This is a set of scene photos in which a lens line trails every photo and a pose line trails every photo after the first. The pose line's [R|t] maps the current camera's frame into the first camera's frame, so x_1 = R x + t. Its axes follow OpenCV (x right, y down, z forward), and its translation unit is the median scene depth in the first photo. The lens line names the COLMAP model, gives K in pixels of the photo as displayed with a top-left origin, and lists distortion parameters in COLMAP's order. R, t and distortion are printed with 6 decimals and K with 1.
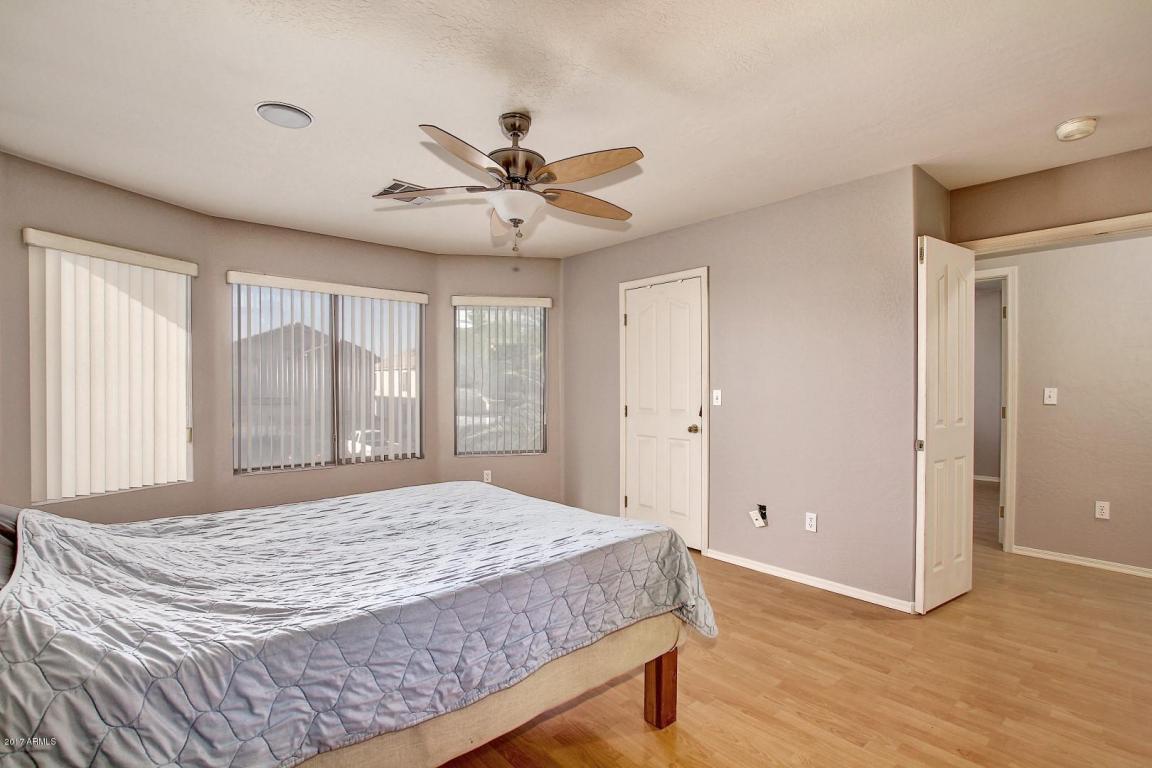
lens RADIAL K [[533.2, 0, 576.5], [0, 533.2, 388.4], [0, 0, 1]] dist [-0.022949, 0.000470]
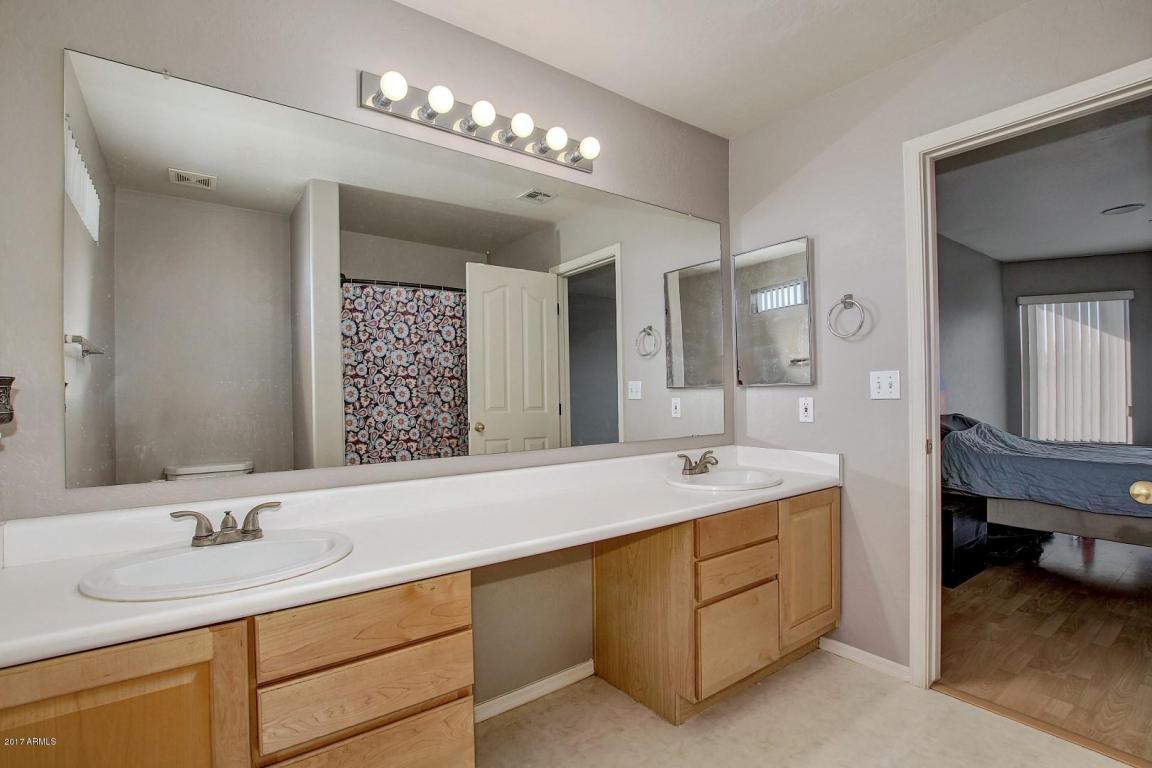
lens RADIAL K [[533.2, 0, 574.0], [0, 533.2, 388.4], [0, 0, 1]] dist [-0.022949, 0.000470]
pose [[-0.079622, -0.002270, -0.996823, 2.493776], [0.000113, 0.999997, -0.002287, 0.091943], [0.996825, -0.000295, -0.079622, -1.221499]]
